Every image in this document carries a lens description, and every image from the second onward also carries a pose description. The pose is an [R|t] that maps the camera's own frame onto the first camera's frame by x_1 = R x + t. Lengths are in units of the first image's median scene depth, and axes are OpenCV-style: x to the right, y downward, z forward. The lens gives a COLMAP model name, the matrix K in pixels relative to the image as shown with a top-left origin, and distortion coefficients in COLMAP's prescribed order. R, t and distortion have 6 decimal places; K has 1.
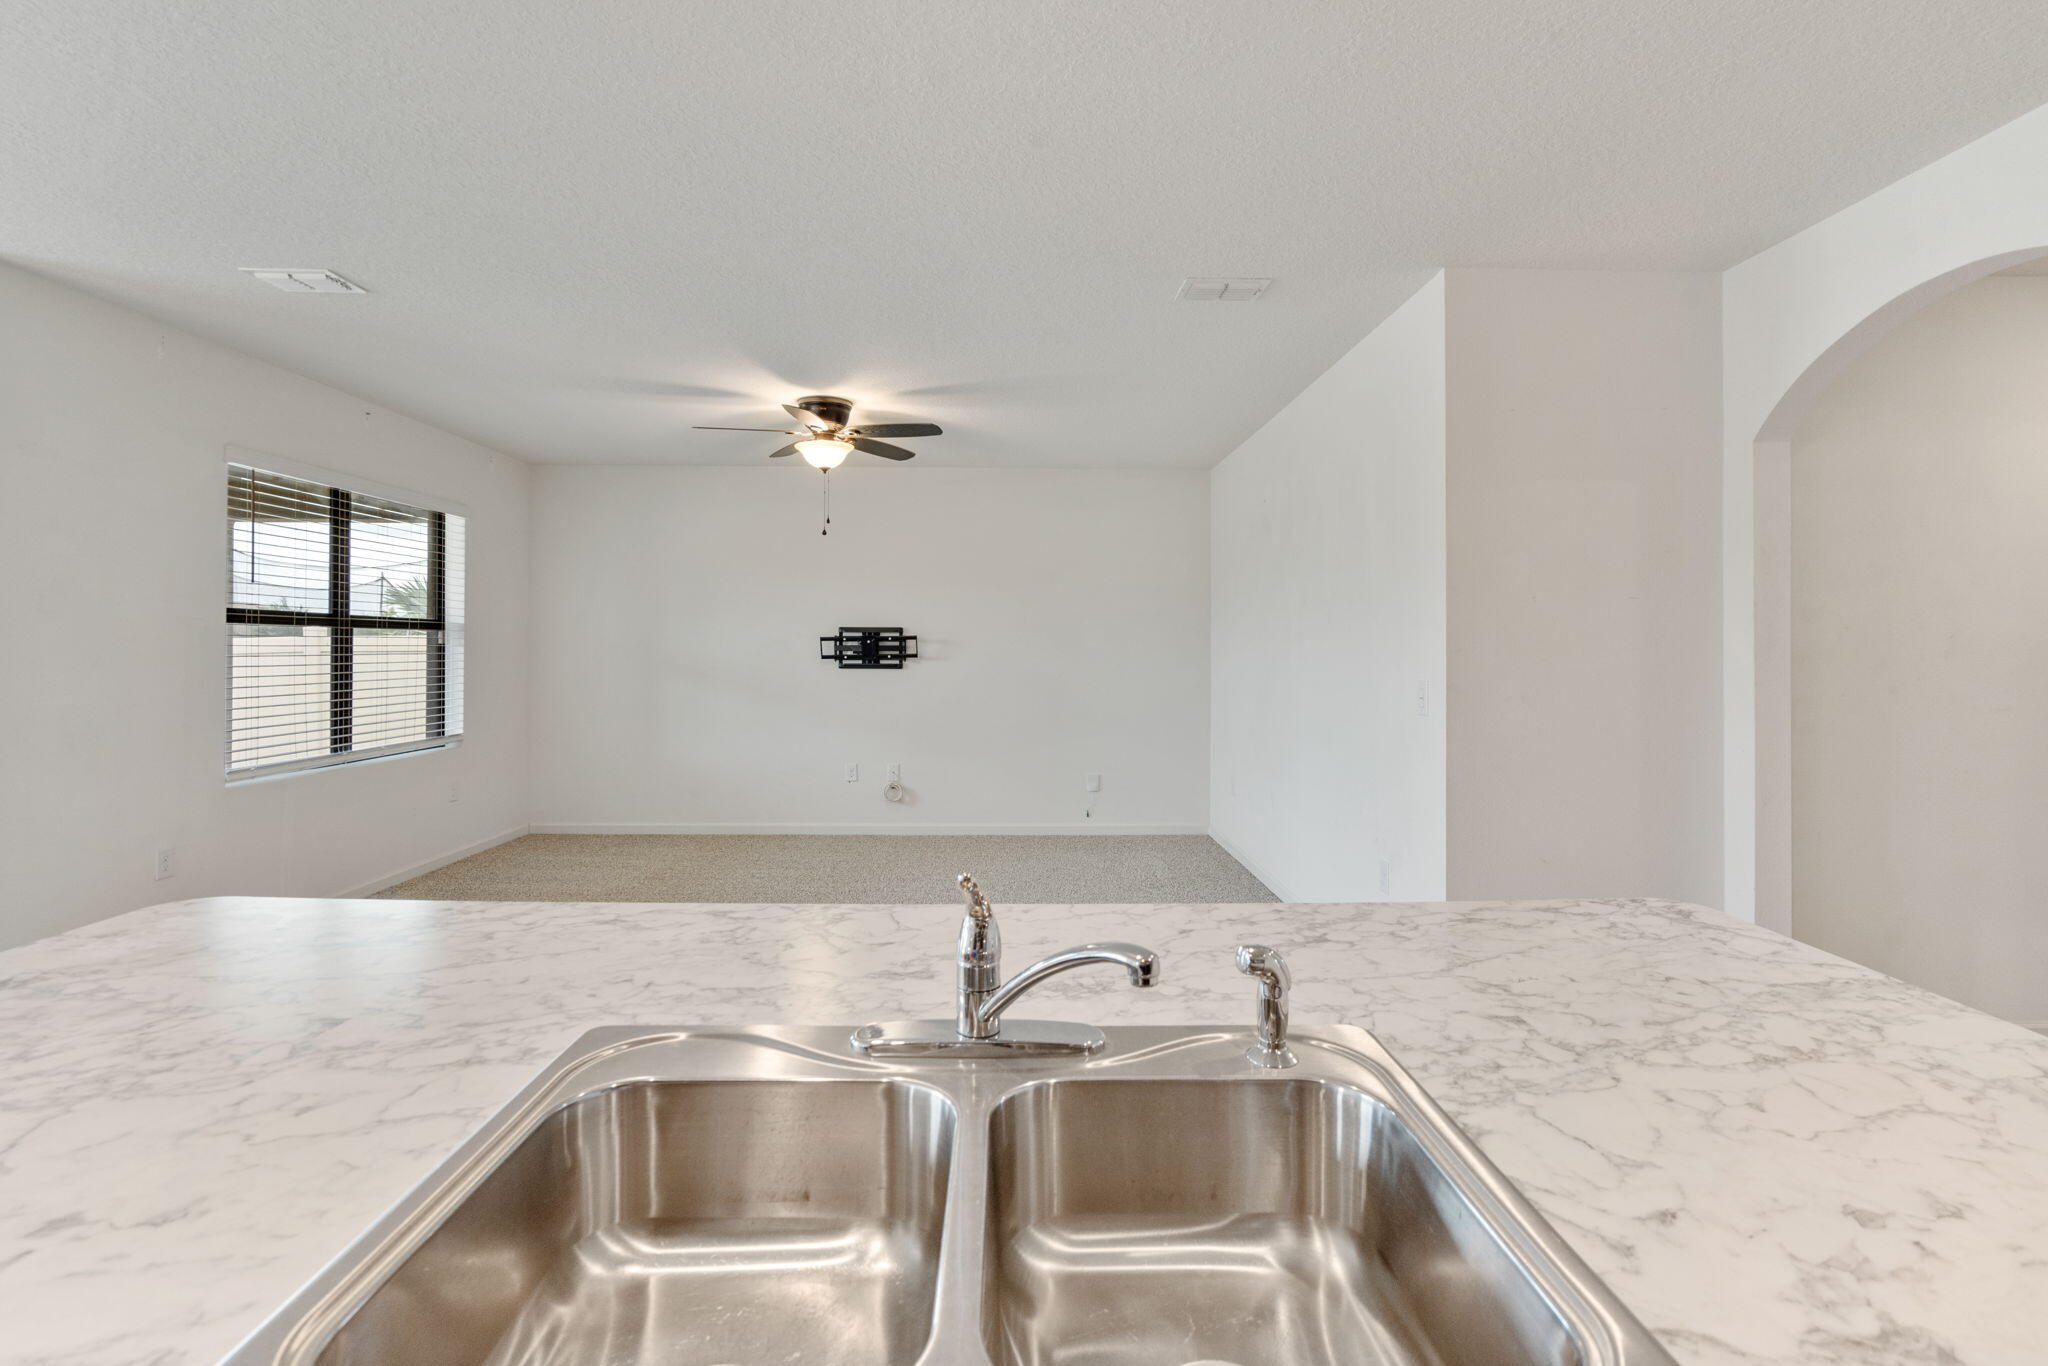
lens RADIAL K [[958.4, 0, 1025.9], [0, 958.4, 650.9], [0, 0, 1]] dist [-0.003835, 0.000174]
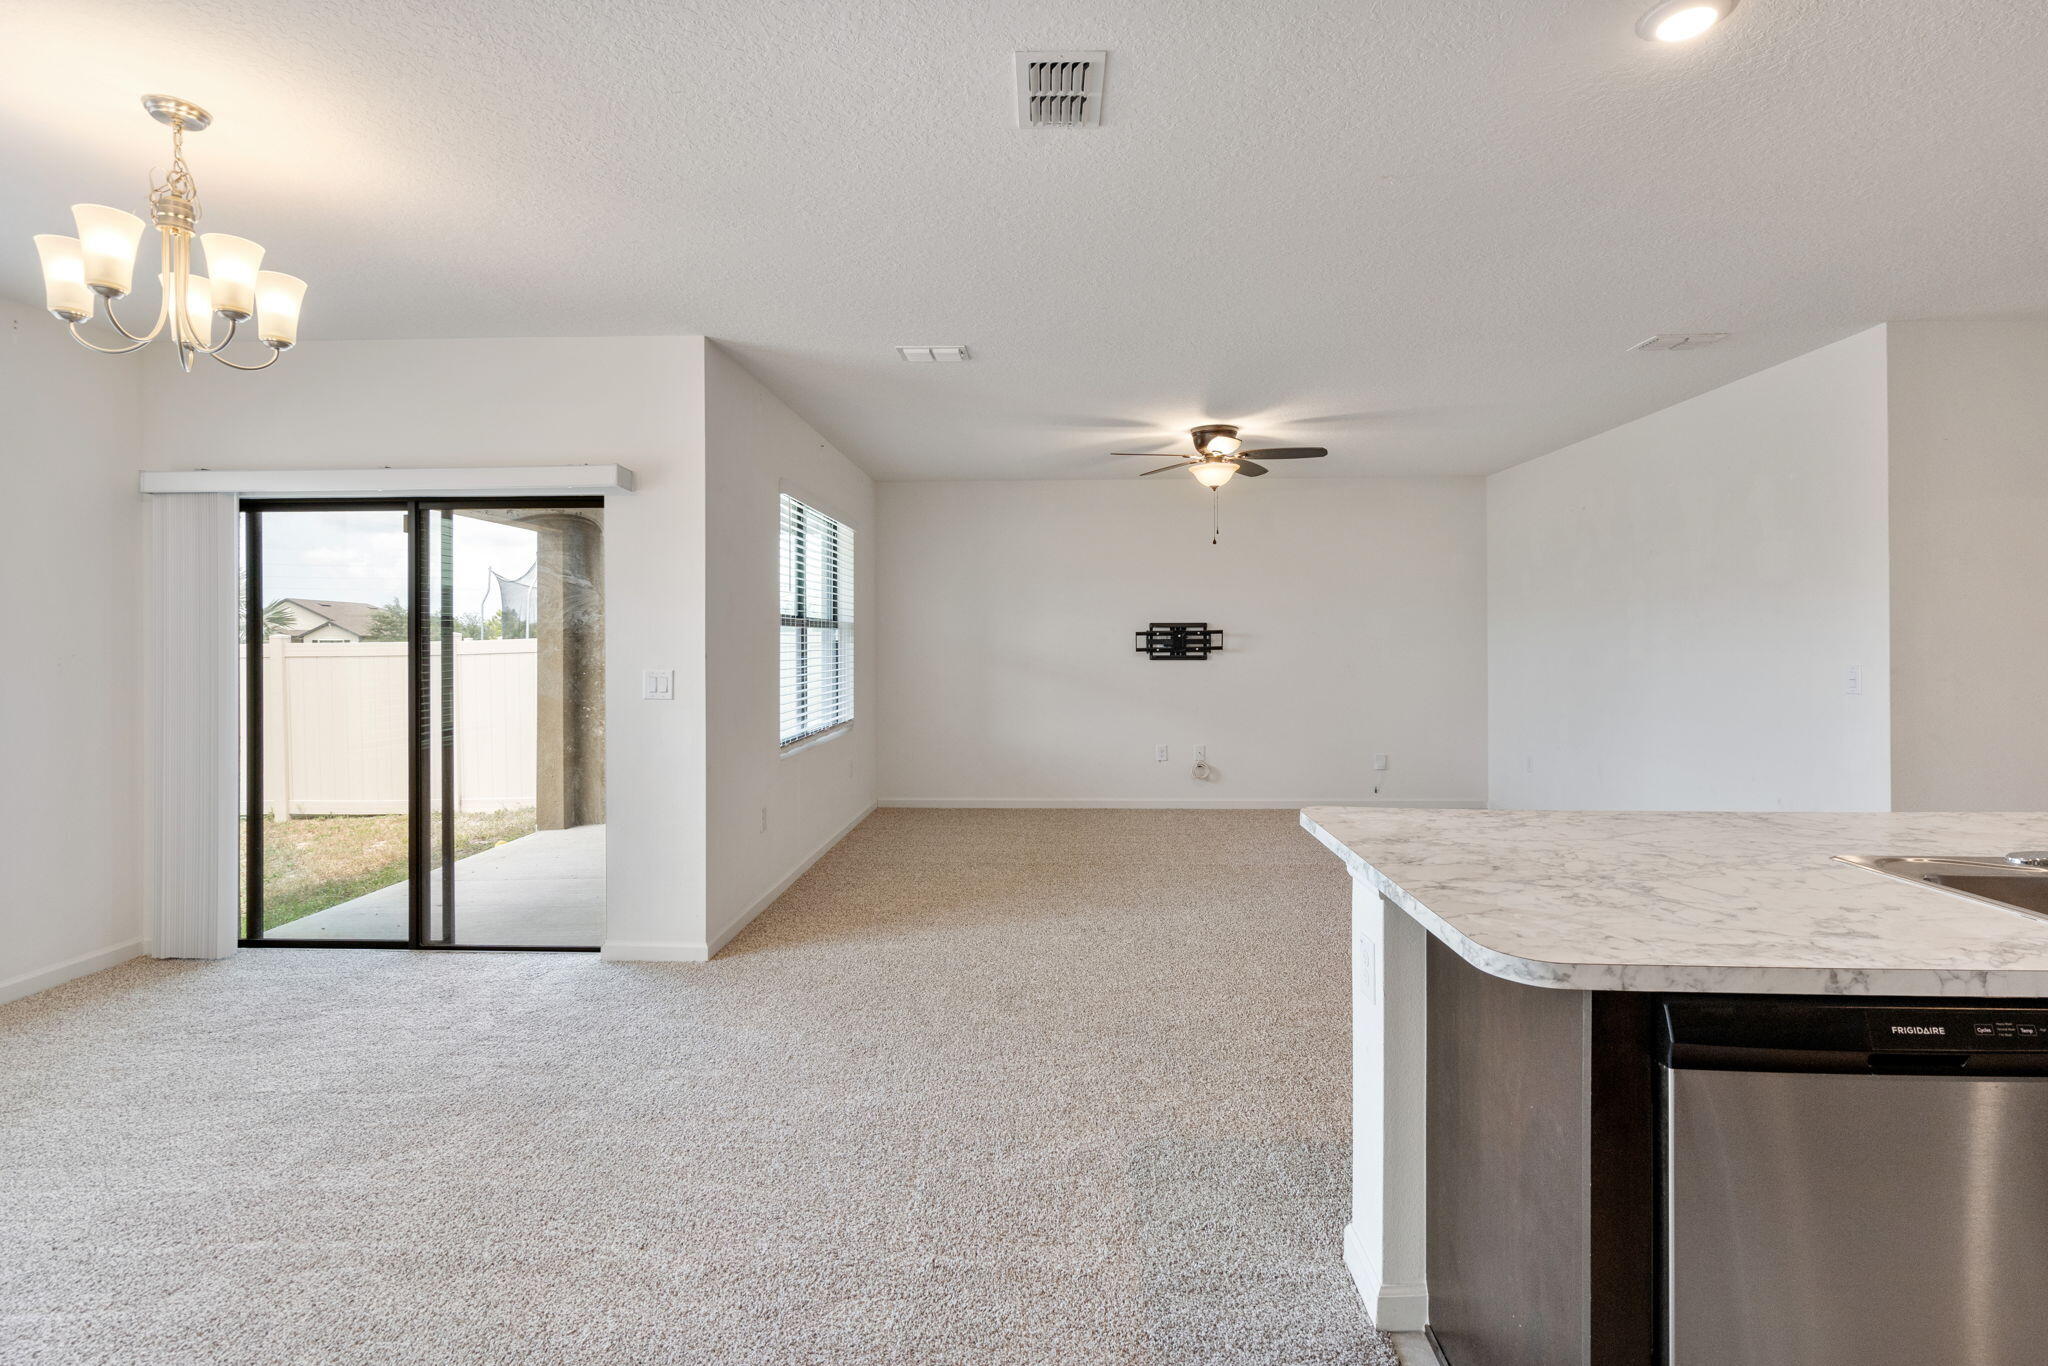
lens RADIAL K [[958.4, 0, 1025.9], [0, 958.4, 650.9], [0, 0, 1]] dist [-0.003835, 0.000174]
pose [[0.998519, -0.006329, -0.054043, -0.280333], [0.006769, 0.999945, 0.007950, -0.002153], [0.053990, -0.008304, 0.998507, -0.125452]]
